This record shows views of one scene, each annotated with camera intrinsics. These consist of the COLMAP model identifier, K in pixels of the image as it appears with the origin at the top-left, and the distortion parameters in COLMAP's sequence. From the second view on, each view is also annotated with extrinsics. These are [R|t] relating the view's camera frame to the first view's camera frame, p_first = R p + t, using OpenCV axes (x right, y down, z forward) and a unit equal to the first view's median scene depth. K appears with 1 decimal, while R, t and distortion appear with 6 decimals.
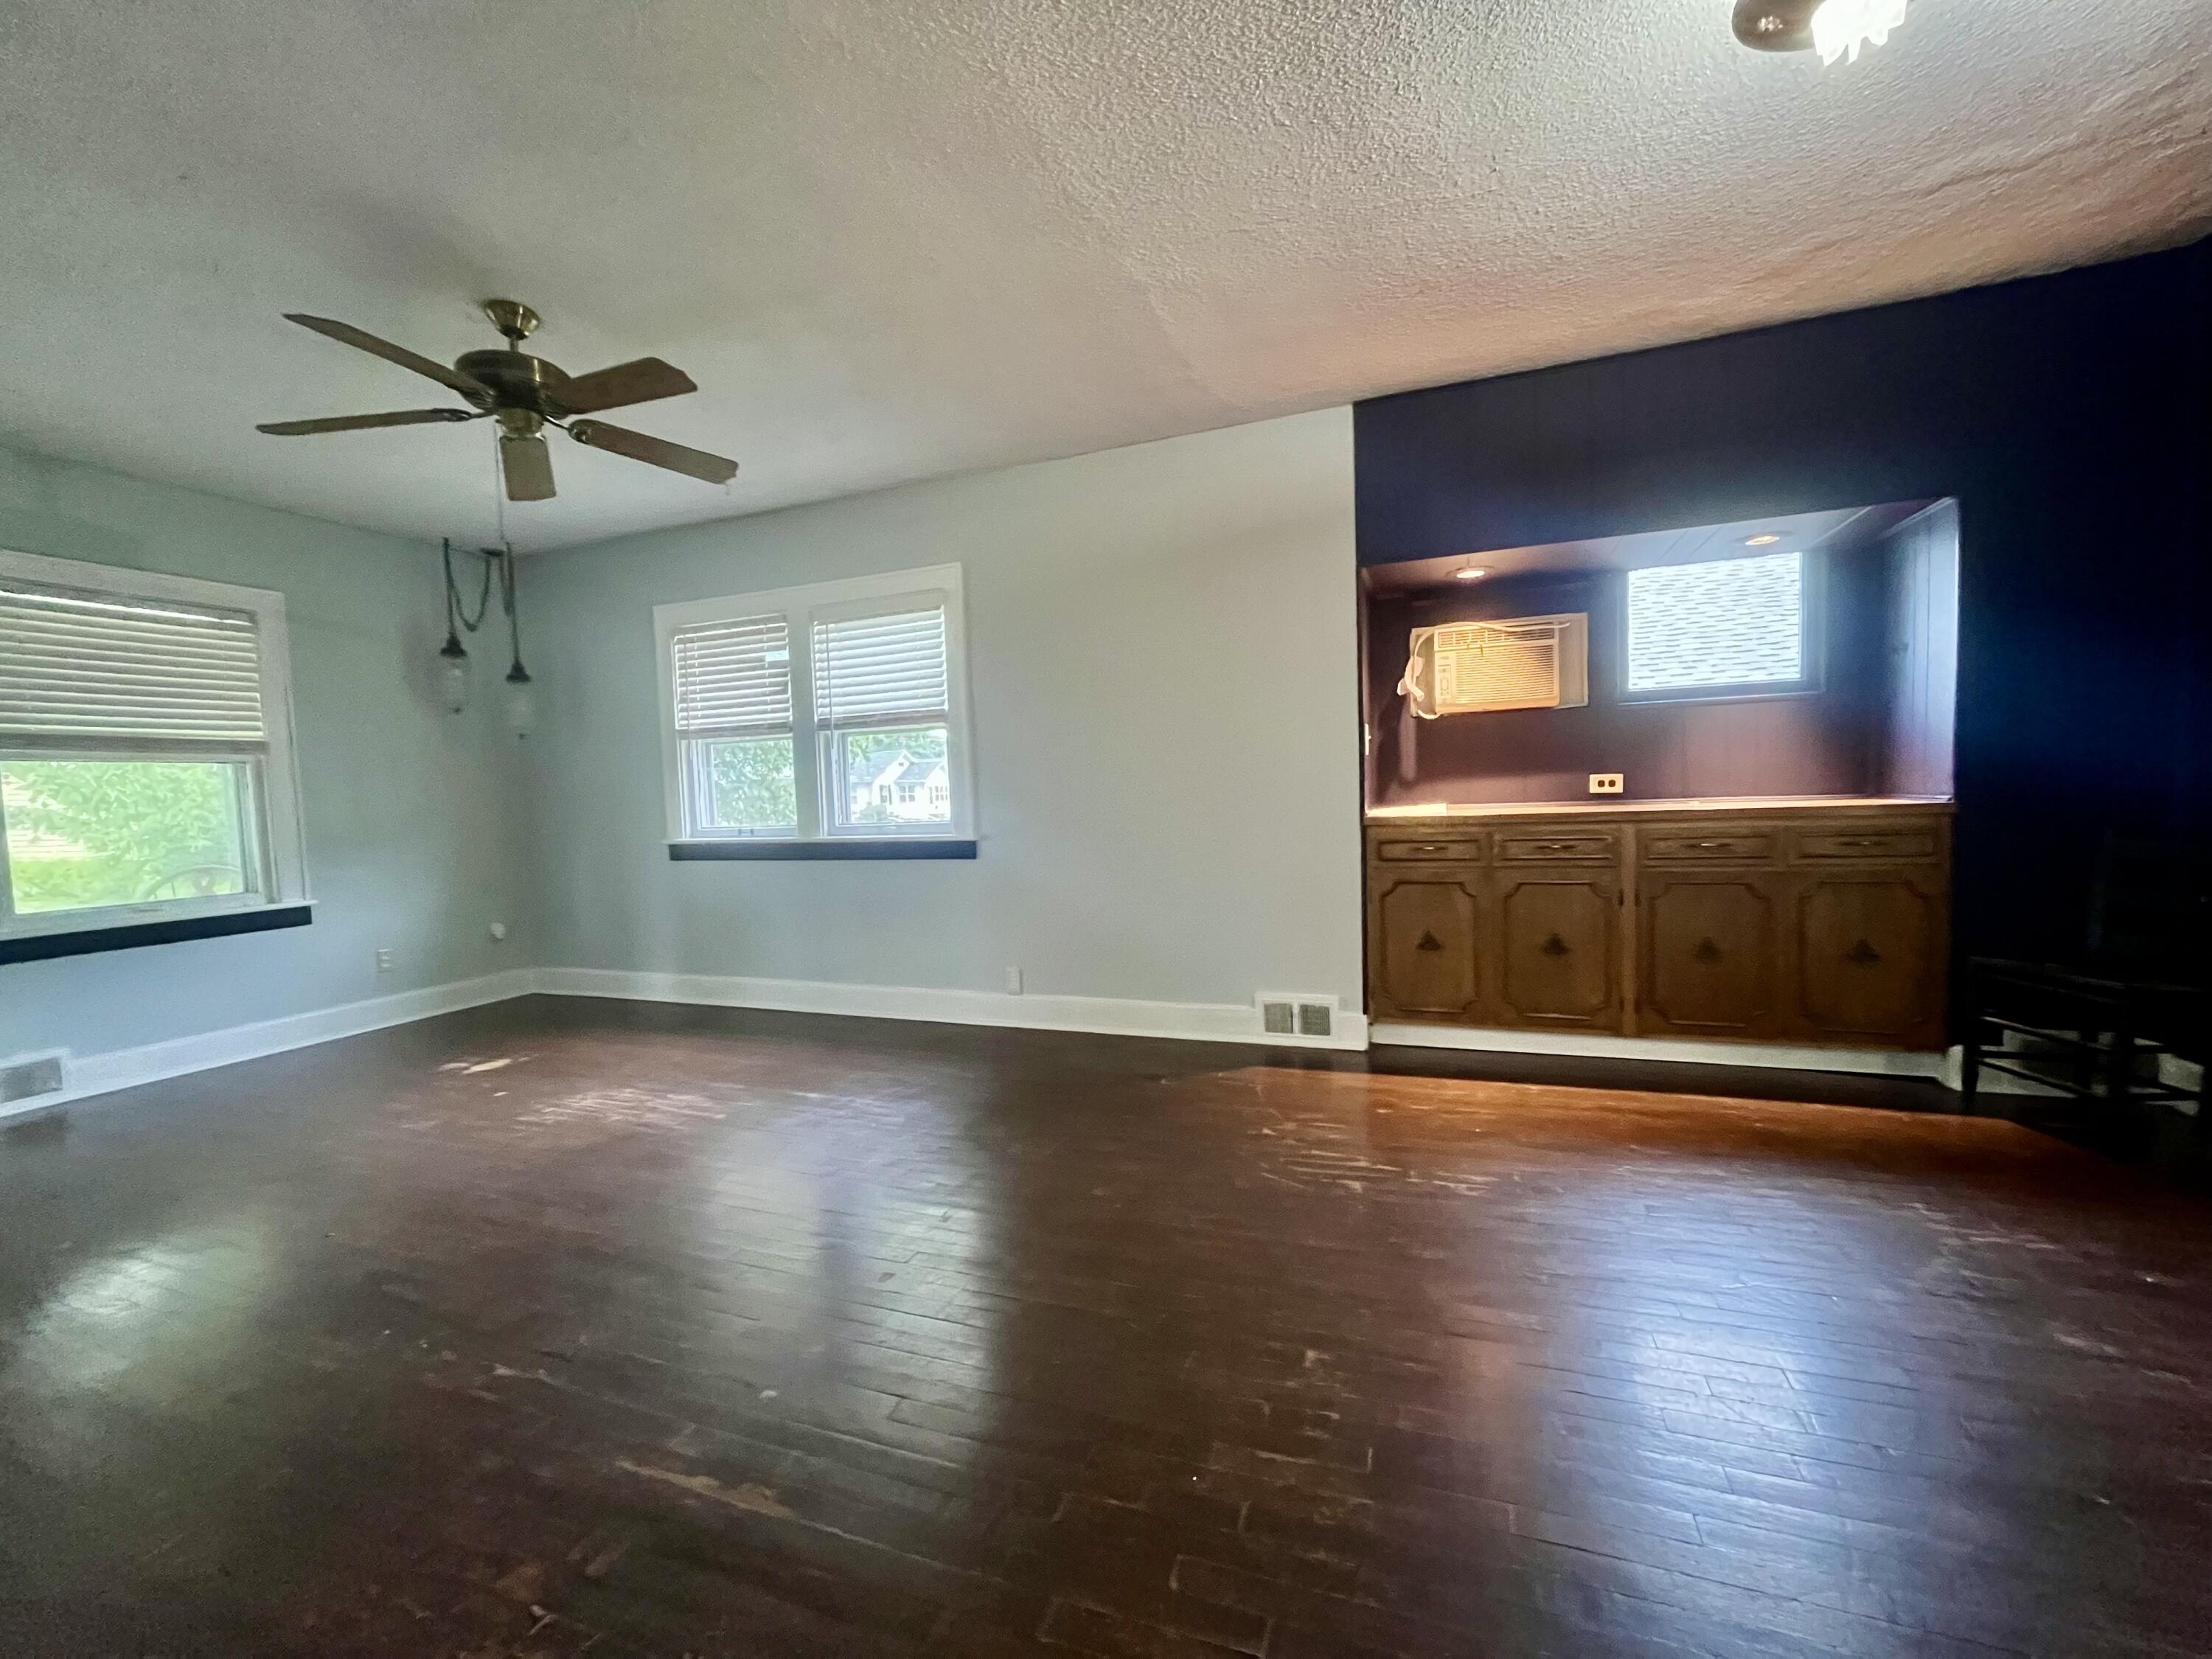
lens RADIAL K [[883.6, 0, 1107.3], [0, 883.6, 844.3], [0, 0, 1]] dist [-0.003352, -0.000017]
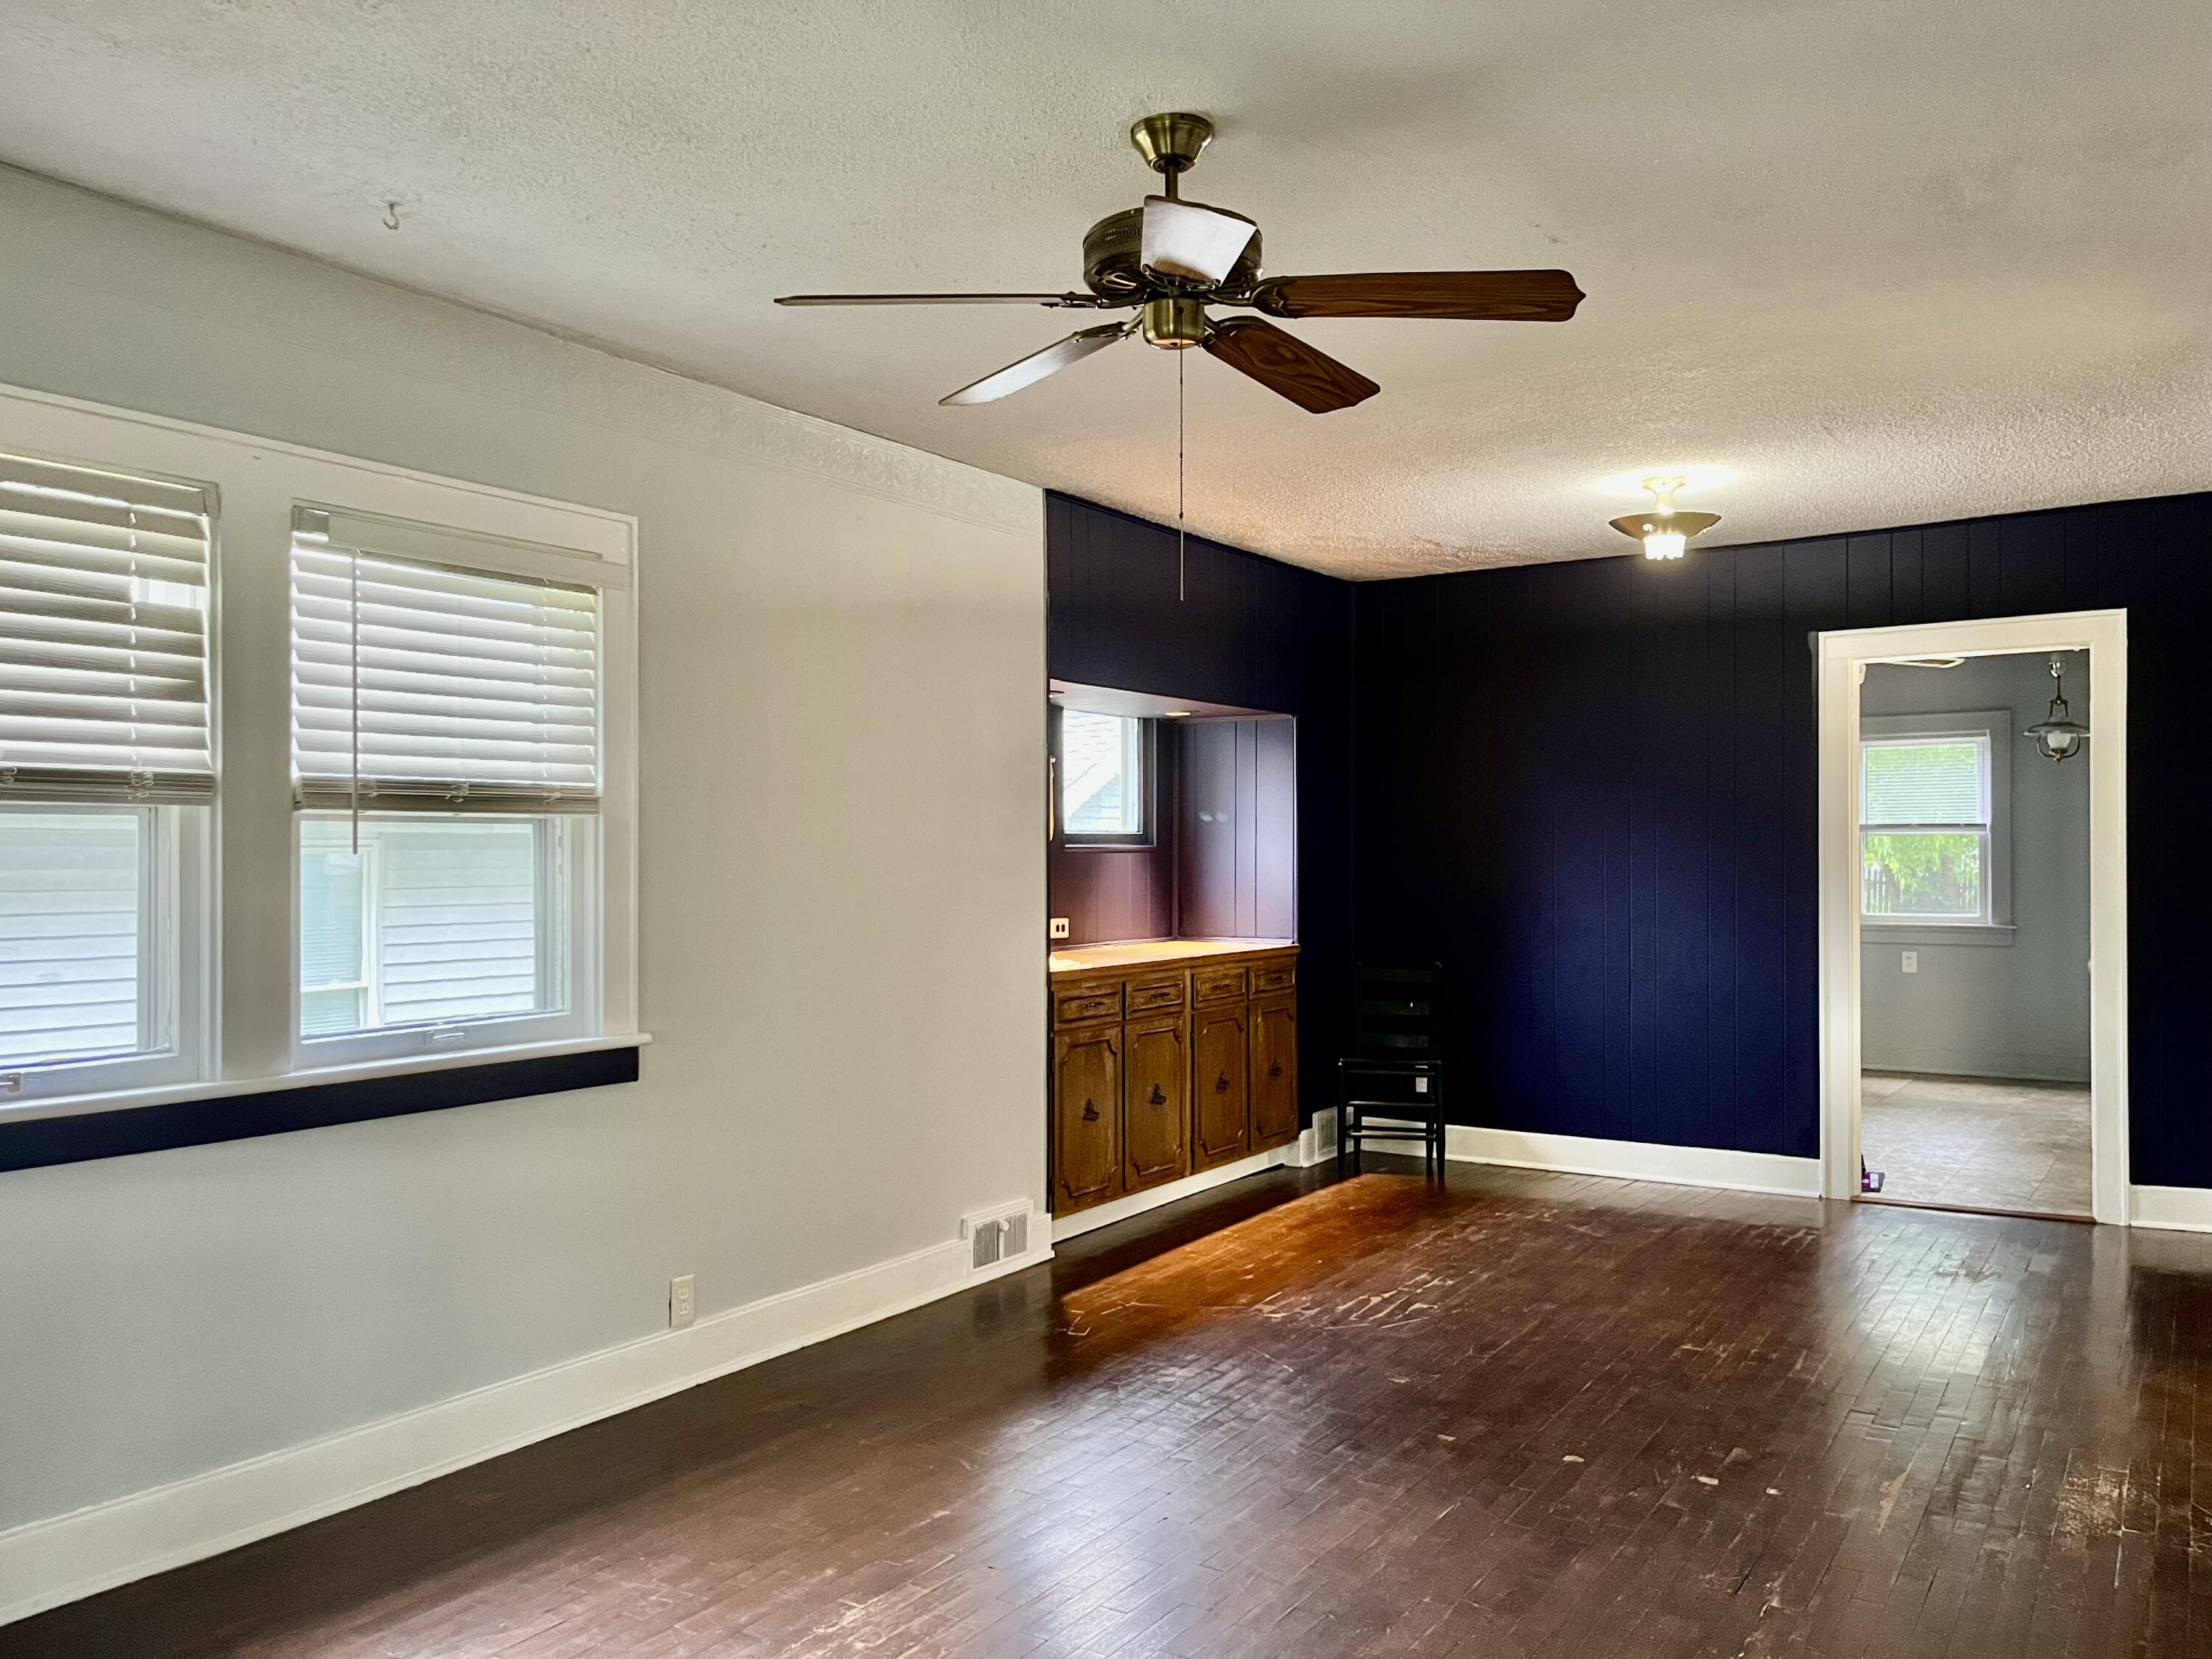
lens RADIAL K [[1685.3, 0, 1100.8], [0, 1685.3, 852.2], [0, 0, 1]] dist [0.043665, -0.003008]
pose [[0.217783, 0.036046, 0.975331, -1.195460], [0.055265, 0.997259, -0.049197, -0.059544], [-0.974431, 0.064616, 0.215193, 0.573338]]
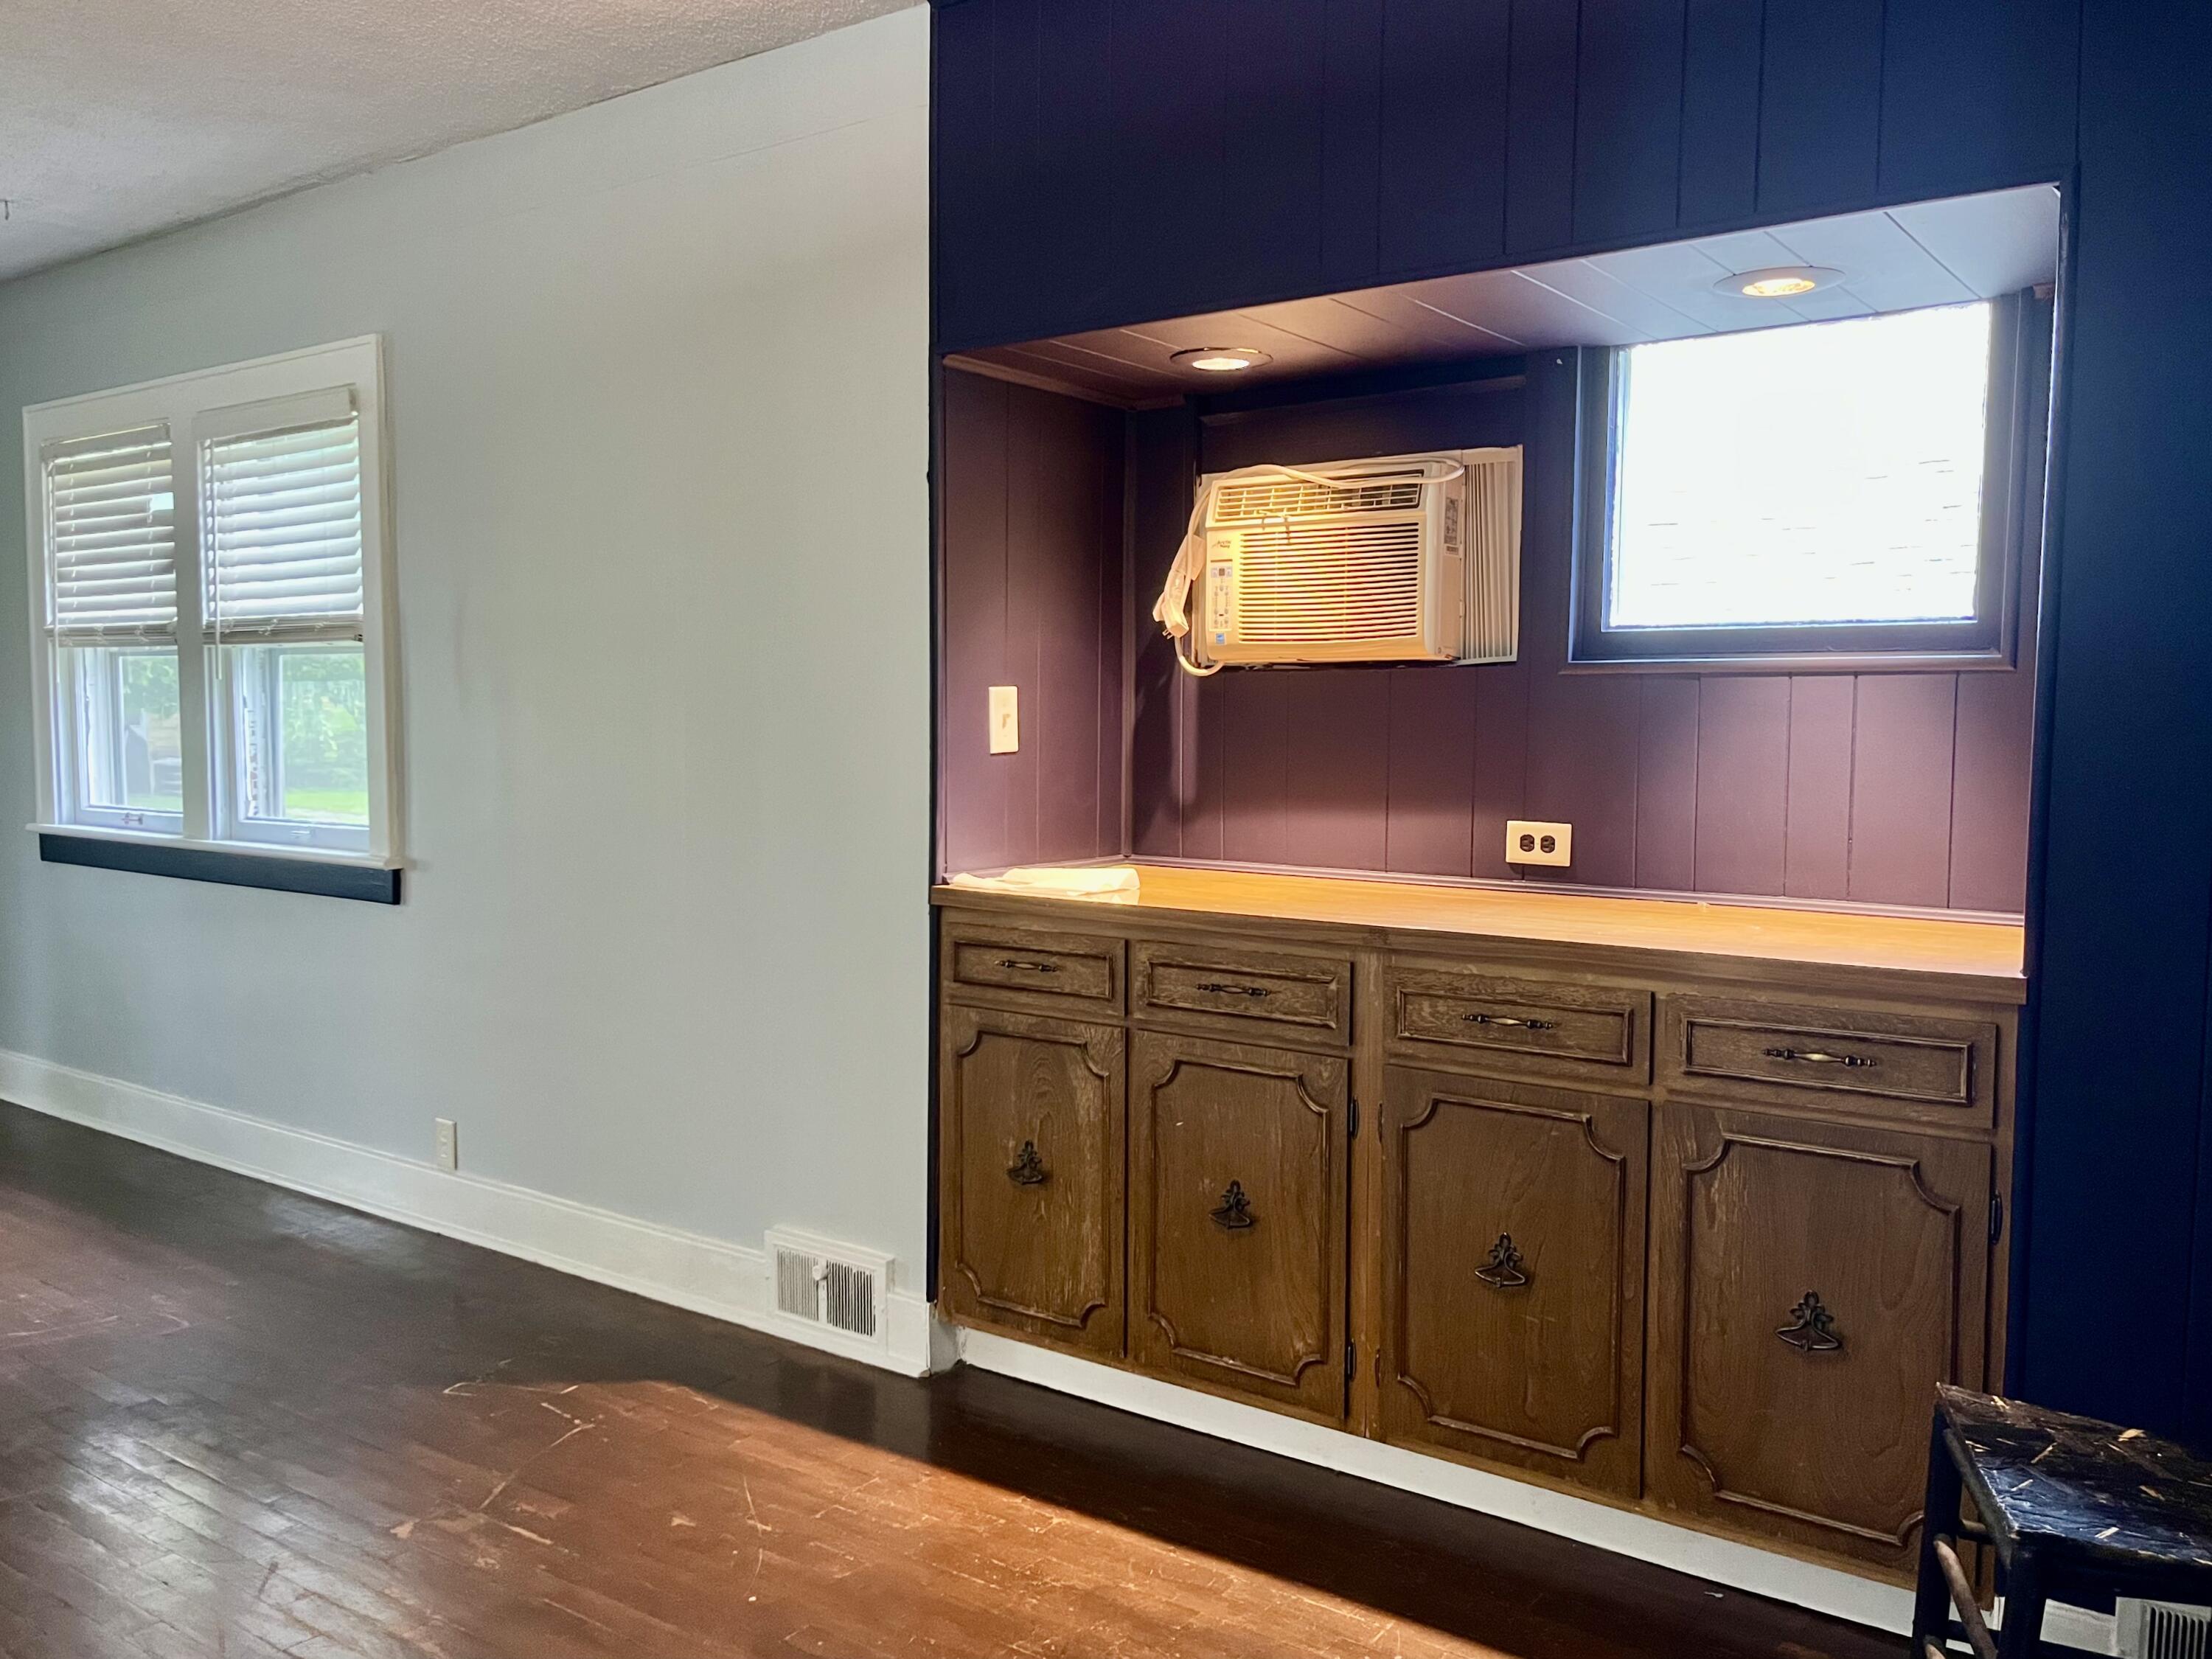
lens RADIAL K [[1800.2, 0, 1115.2], [0, 1800.2, 841.0], [0, 0, 1]] dist [0.071565, -0.099478]
pose [[0.961928, 0.061496, -0.266294, 0.609984], [-0.056388, 0.998049, 0.026791, -0.083081], [0.267422, -0.010755, 0.963519, 0.089580]]
